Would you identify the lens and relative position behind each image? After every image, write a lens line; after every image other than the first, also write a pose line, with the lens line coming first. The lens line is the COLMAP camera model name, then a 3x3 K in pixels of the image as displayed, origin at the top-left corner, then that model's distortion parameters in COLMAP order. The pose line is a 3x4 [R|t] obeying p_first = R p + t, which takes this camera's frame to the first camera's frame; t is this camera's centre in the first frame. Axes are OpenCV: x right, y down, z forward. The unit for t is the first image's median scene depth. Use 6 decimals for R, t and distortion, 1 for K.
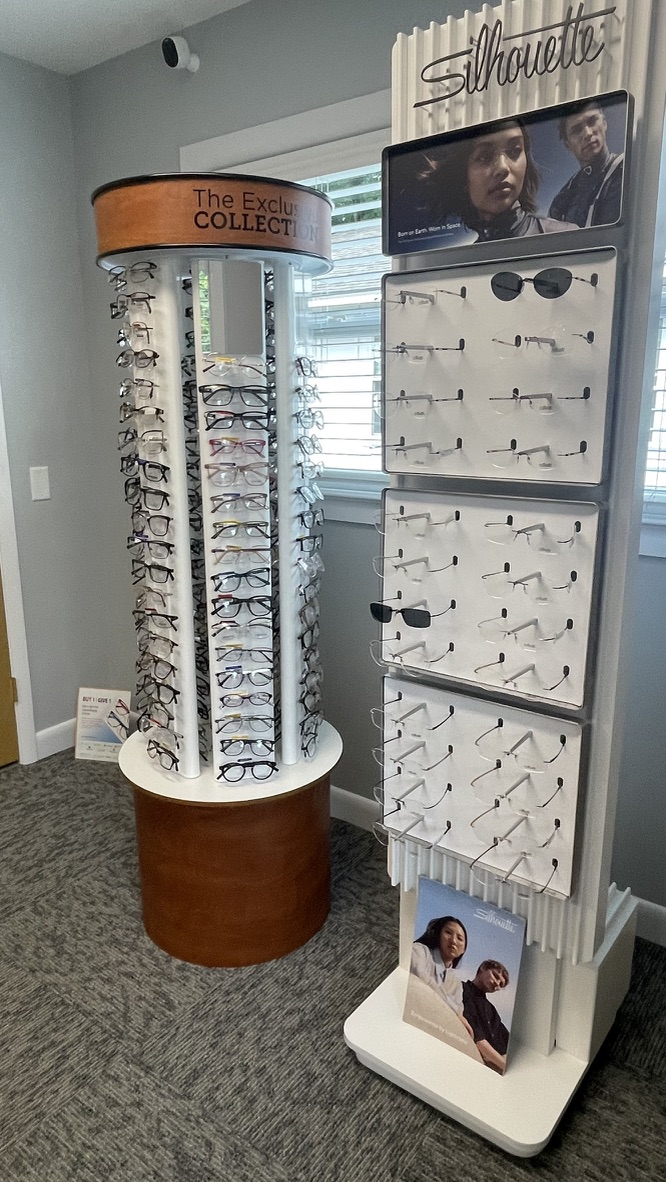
lens RADIAL K [[791.7, 0, 337.2], [0, 791.7, 598.4], [0, 0, 1]] dist [-0.005569, -0.005159]
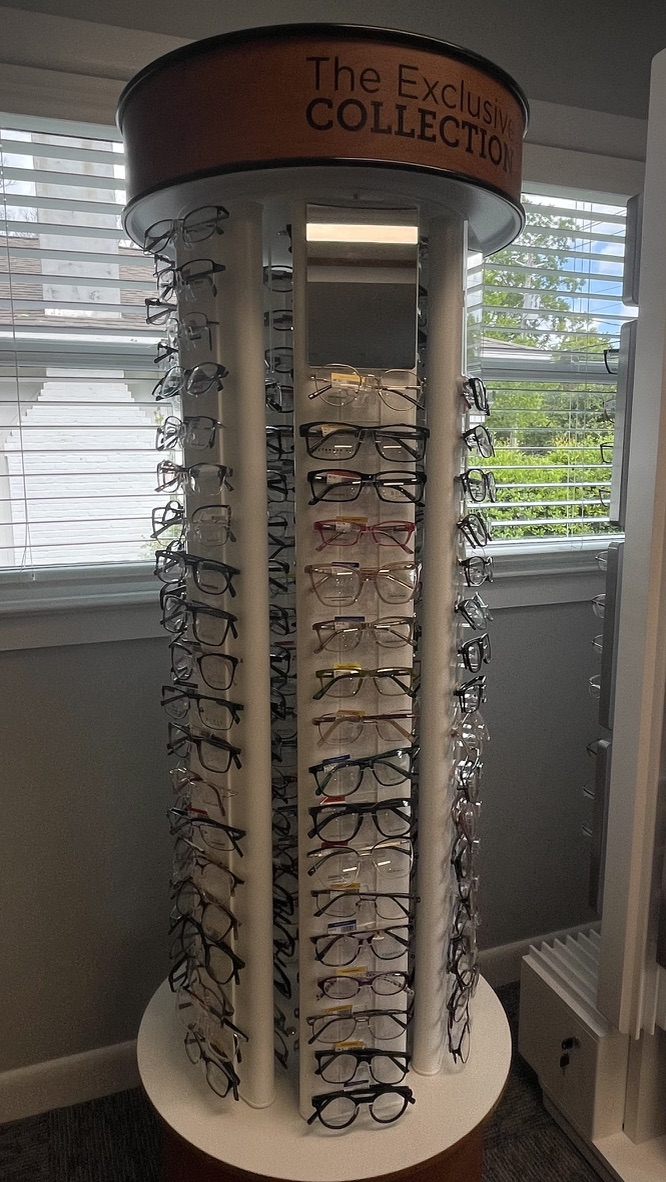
lens RADIAL K [[791.7, 0, 331.1], [0, 791.7, 585.2], [0, 0, 1]] dist [-0.005569, -0.005159]
pose [[0.998682, 0.008943, -0.050538, -0.116434], [-0.013696, 0.995430, -0.094504, -0.100176], [0.049462, 0.095072, 0.994241, 0.437435]]
